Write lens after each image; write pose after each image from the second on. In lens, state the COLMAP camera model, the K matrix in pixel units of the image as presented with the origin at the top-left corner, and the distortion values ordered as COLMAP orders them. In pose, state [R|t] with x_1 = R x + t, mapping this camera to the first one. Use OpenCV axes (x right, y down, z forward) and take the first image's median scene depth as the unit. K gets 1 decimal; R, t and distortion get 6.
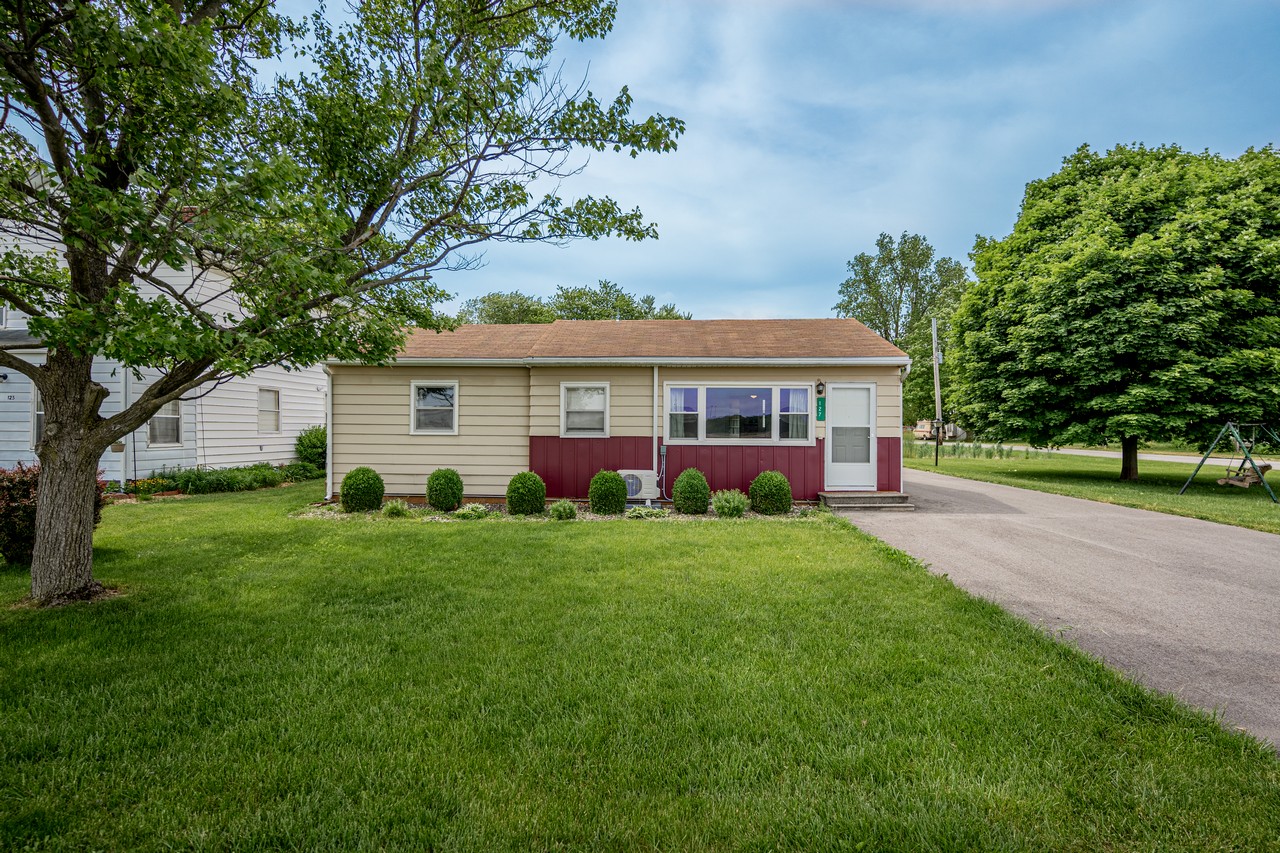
lens RADIAL K [[605.9, 0, 639.9], [0, 605.9, 425.1], [0, 0, 1]] dist [-0.002316, -0.000195]
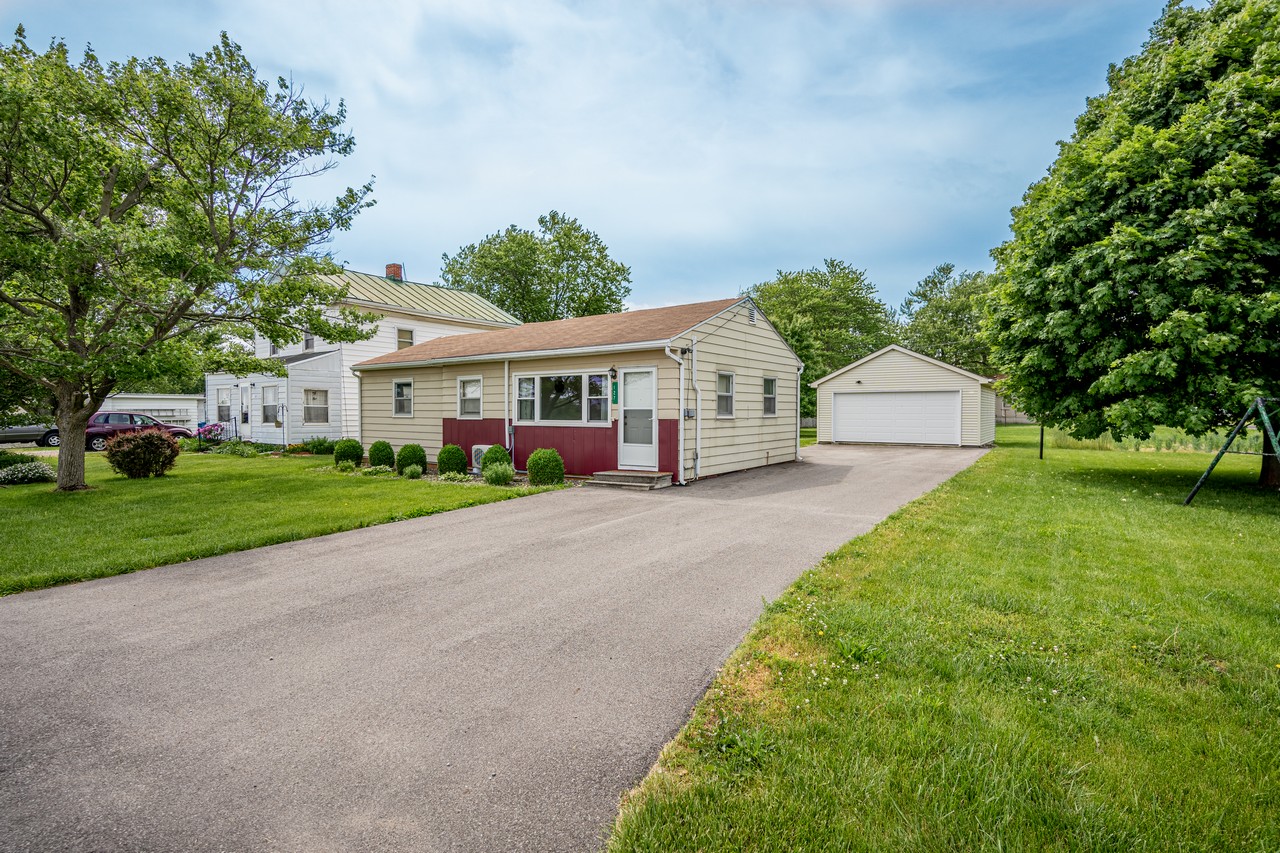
lens RADIAL K [[605.9, 0, 636.7], [0, 605.9, 428.2], [0, 0, 1]] dist [-0.002316, -0.000195]
pose [[0.839578, 0.009102, -0.543162, 0.902572], [0.005666, 0.999659, 0.025508, 0.008488], [0.543209, -0.024493, 0.839240, 0.119772]]
